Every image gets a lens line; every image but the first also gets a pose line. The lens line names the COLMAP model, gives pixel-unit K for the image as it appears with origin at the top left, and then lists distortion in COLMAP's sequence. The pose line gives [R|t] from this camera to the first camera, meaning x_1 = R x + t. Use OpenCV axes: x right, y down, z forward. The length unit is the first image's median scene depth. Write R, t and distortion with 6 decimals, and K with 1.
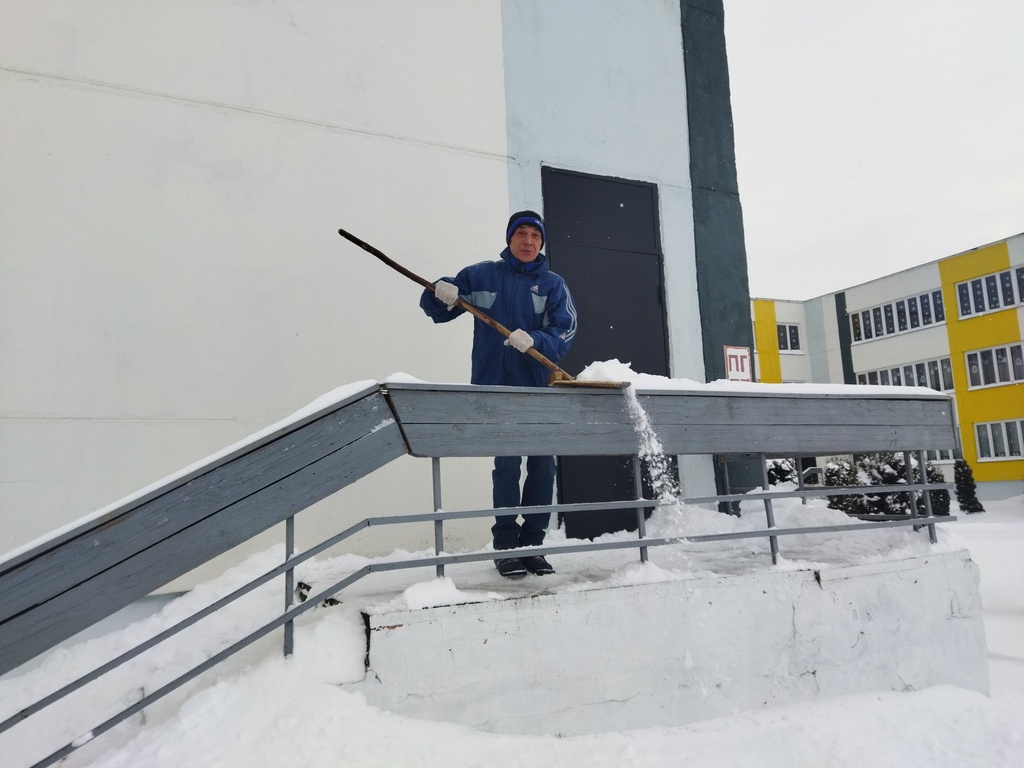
lens RADIAL K [[754.1, 0, 529.6], [0, 754.1, 376.8], [0, 0, 1]] dist [0.108144, -0.139201]
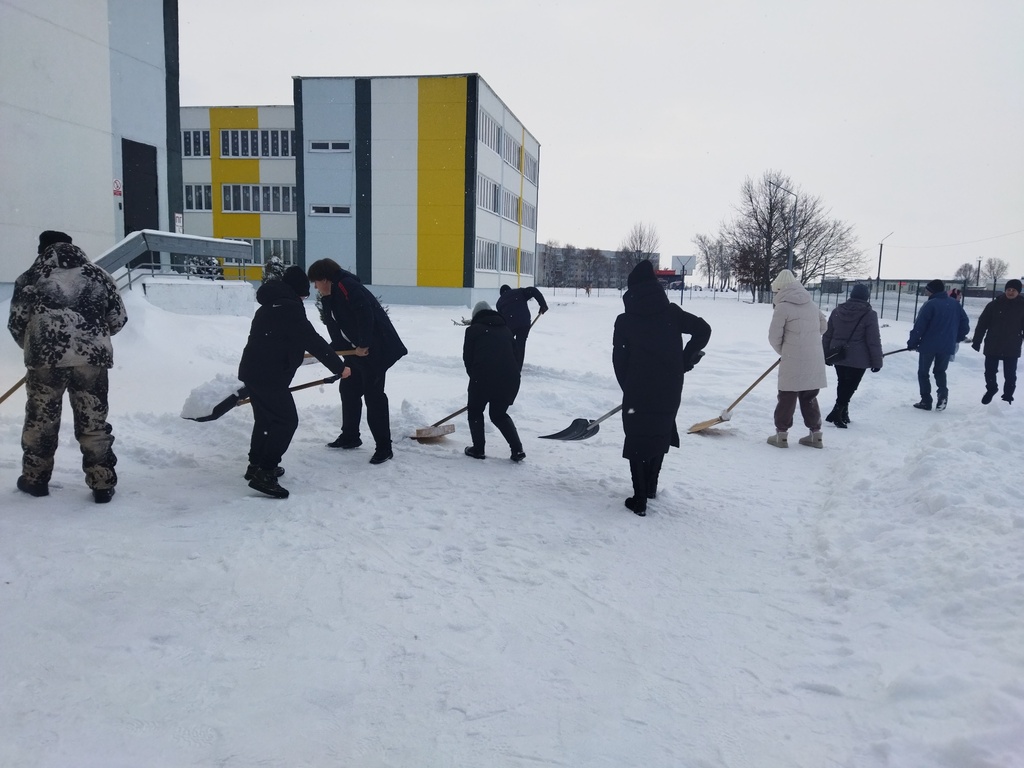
lens RADIAL K [[754.1, 0, 507.2], [0, 754.1, 383.4], [0, 0, 1]] dist [0.108144, -0.139201]
pose [[0.621782, -0.038353, 0.782251, -0.195404], [-0.171934, 0.967751, 0.184112, -0.026504], [-0.764085, -0.248973, 0.595135, -0.280934]]
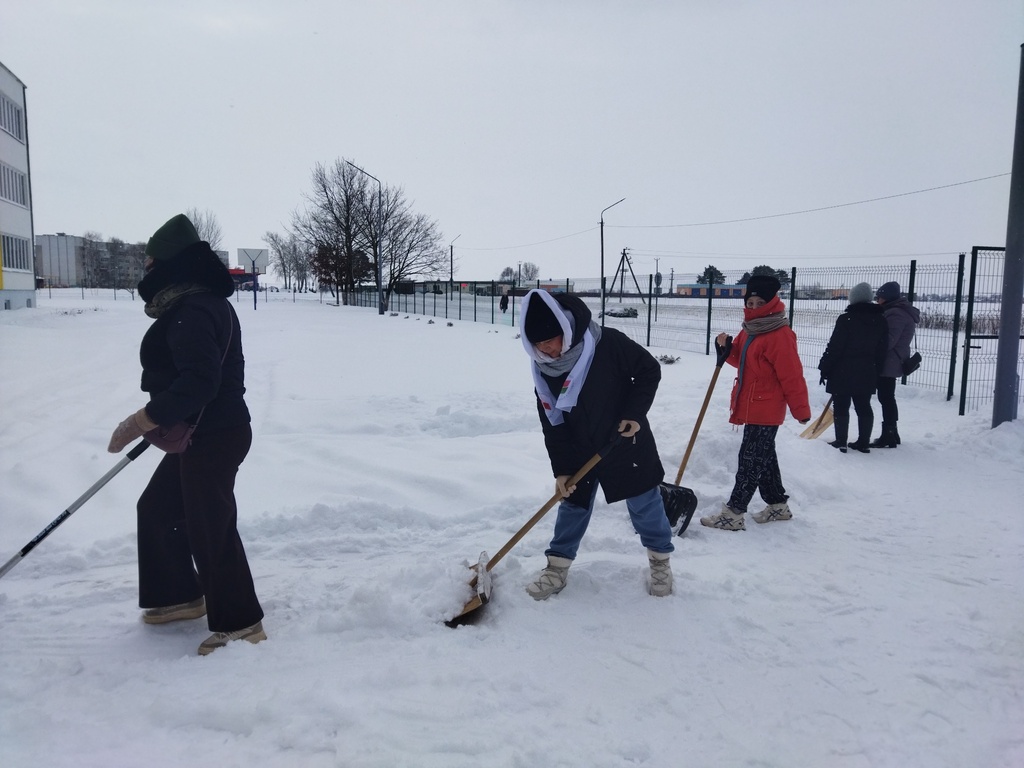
lens RADIAL K [[754.1, 0, 515.8], [0, 754.1, 384.7], [0, 0, 1]] dist [0.108144, -0.139201]
pose [[0.123541, -0.068957, 0.989941, 0.054263], [-0.168779, 0.981588, 0.089438, -0.020668], [-0.977881, -0.178131, 0.109628, -0.166217]]
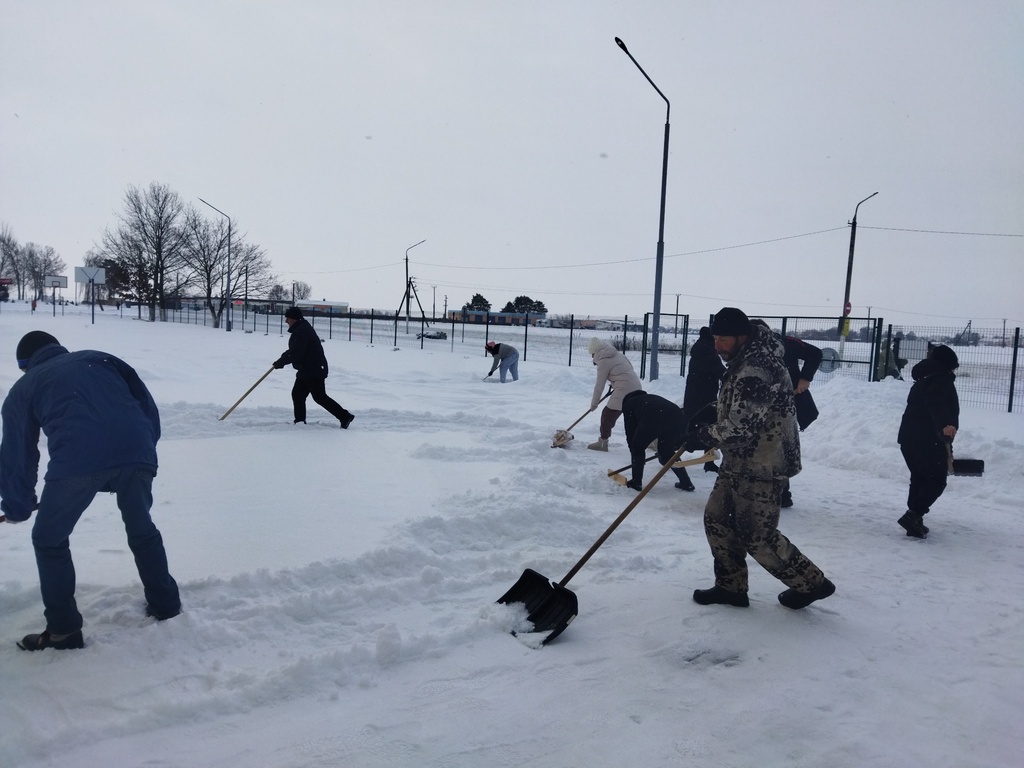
lens RADIAL K [[754.1, 0, 513.4], [0, 754.1, 376.6], [0, 0, 1]] dist [0.108144, -0.139201]
pose [[-0.177256, -0.029383, 0.983726, -0.241734], [-0.185145, 0.982703, -0.004008, 0.004184], [-0.966593, -0.182842, -0.179630, -0.077156]]
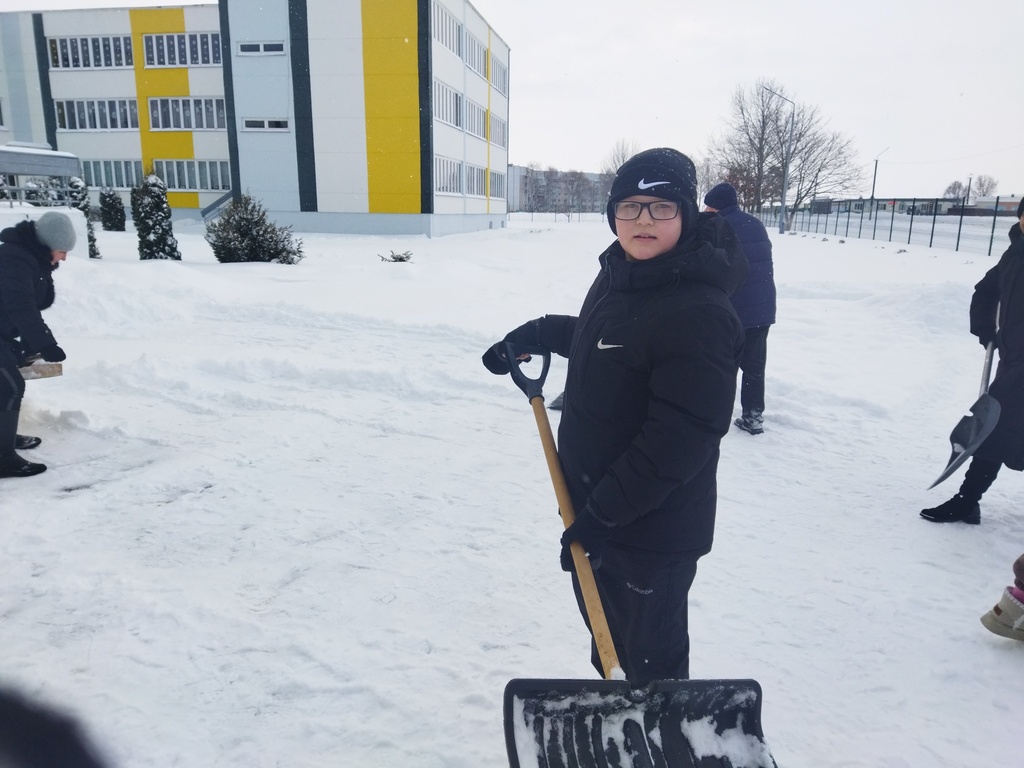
lens RADIAL K [[754.1, 0, 505.2], [0, 754.1, 383.8], [0, 0, 1]] dist [0.108144, -0.139201]
pose [[0.607360, -0.123432, 0.784779, -0.094029], [-0.158598, 0.949131, 0.272024, -0.023141], [-0.778434, -0.289681, 0.556888, -0.232724]]
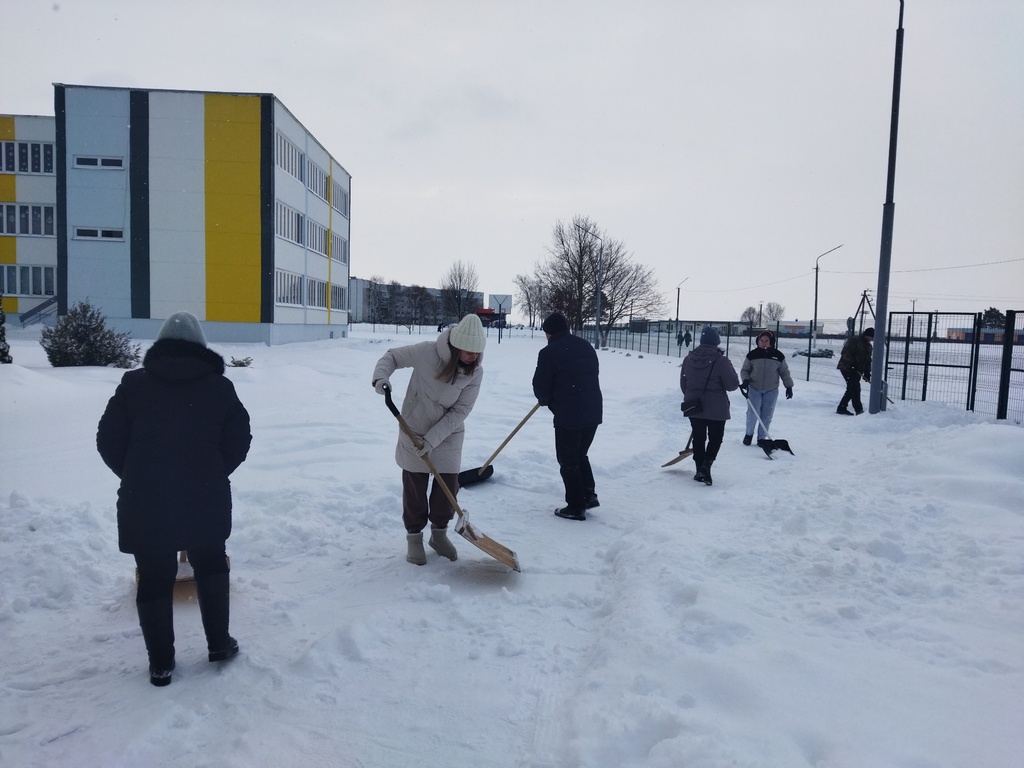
lens RADIAL K [[754.1, 0, 507.7], [0, 754.1, 381.3], [0, 0, 1]] dist [0.108144, -0.139201]
pose [[0.430614, -0.002906, 0.902532, -0.136178], [-0.188796, 0.977581, 0.093226, -0.028341], [-0.882569, -0.210538, 0.420411, -0.270486]]
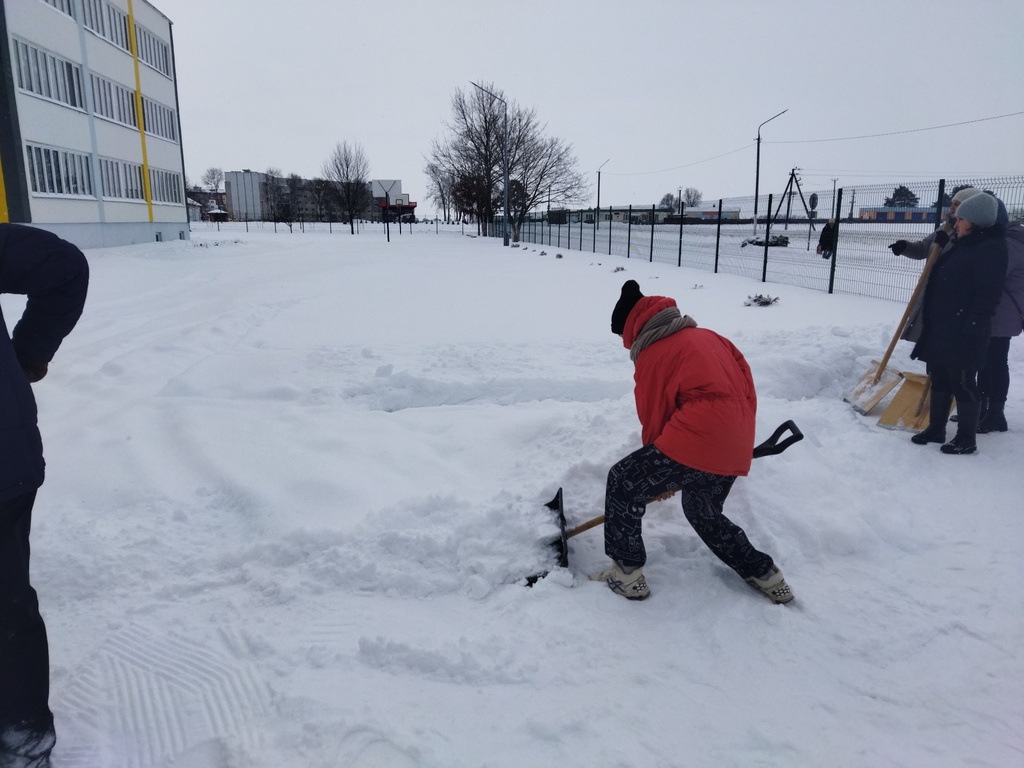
lens RADIAL K [[754.1, 0, 509.7], [0, 754.1, 380.6], [0, 0, 1]] dist [0.108144, -0.139201]
pose [[0.331823, -0.145167, 0.932105, 0.116374], [-0.160259, 0.965051, 0.207349, -0.028186], [-0.929629, -0.218182, 0.296962, -0.200775]]
